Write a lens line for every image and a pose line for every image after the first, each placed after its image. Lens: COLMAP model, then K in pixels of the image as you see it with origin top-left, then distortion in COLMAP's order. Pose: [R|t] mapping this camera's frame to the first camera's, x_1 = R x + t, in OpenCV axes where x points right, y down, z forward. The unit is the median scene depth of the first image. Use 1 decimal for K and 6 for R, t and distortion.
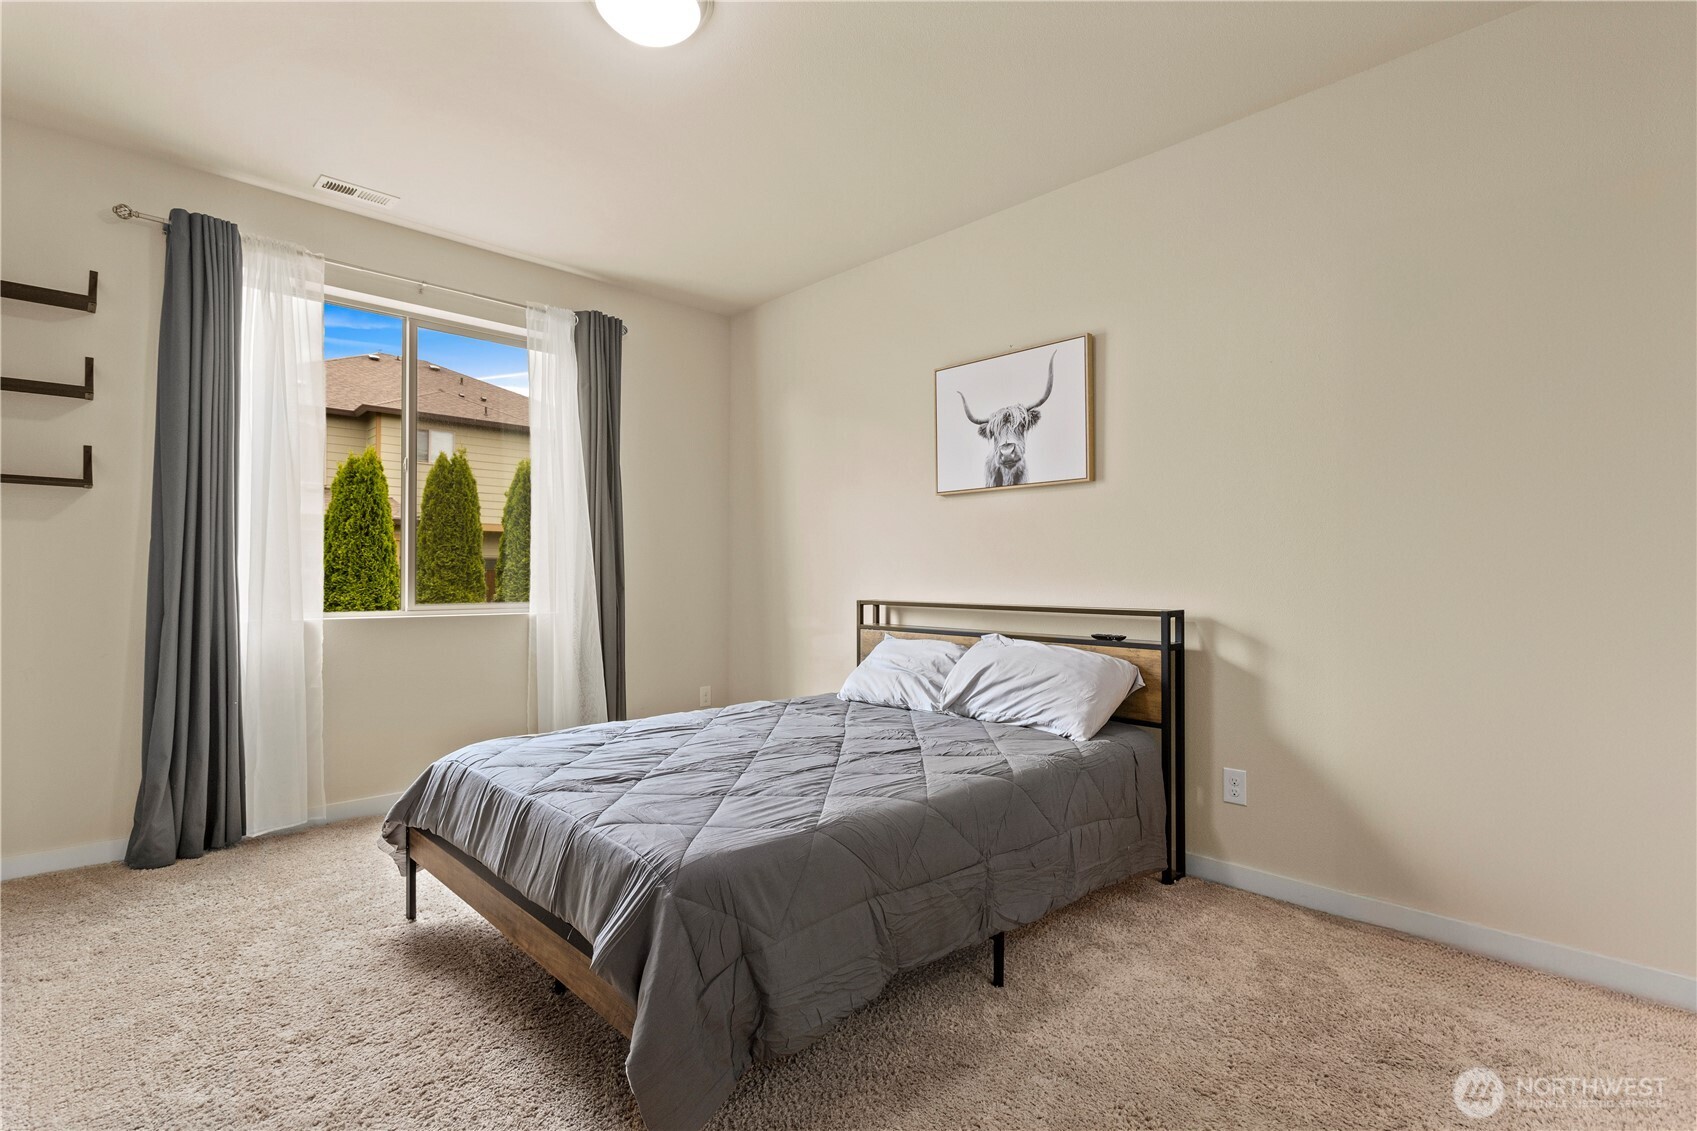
lens RADIAL K [[796.1, 0, 843.9], [0, 796.1, 572.2], [0, 0, 1]] dist [-0.001503, -0.000637]
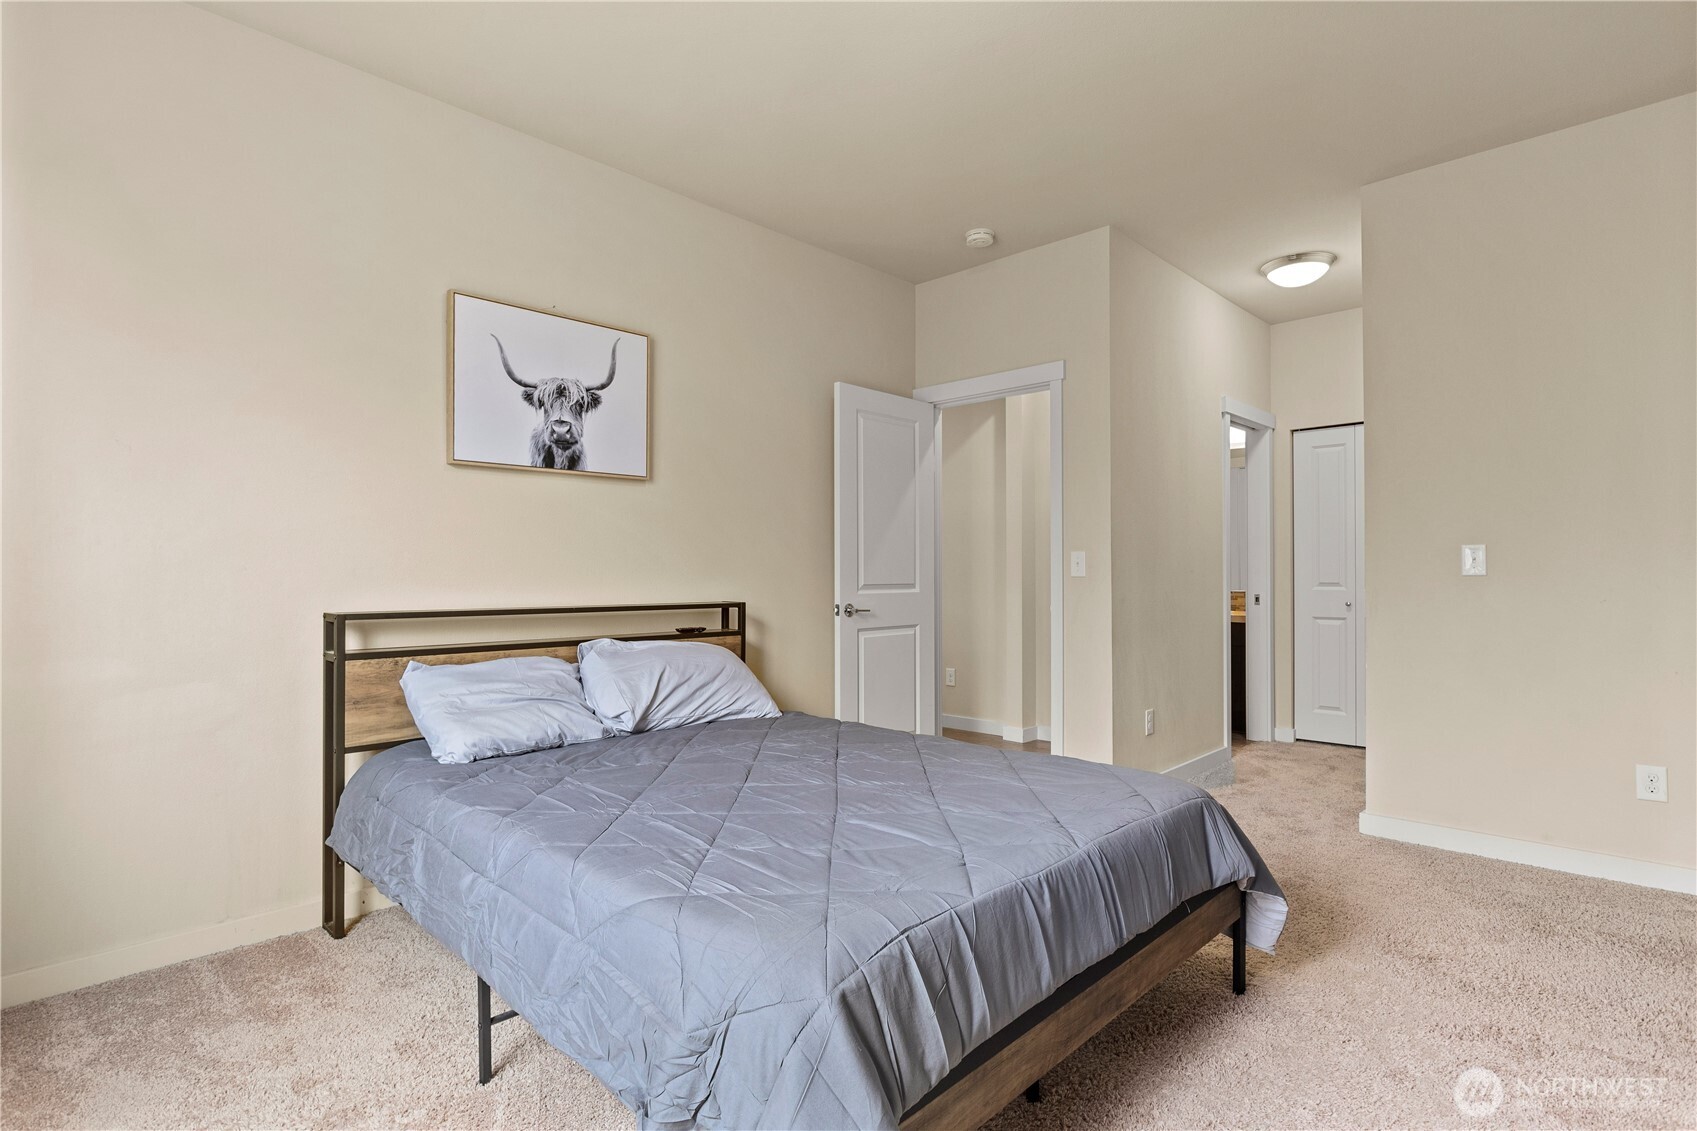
lens RADIAL K [[848.0, 0, 841.0], [0, 848.0, 568.3], [0, 0, 1]] dist [-0.000260, 0.000034]
pose [[-0.004863, 0.006450, 0.999967, -0.720443], [-0.004061, 0.999971, -0.006470, 0.003702], [-0.999980, -0.004092, -0.004836, 0.705390]]
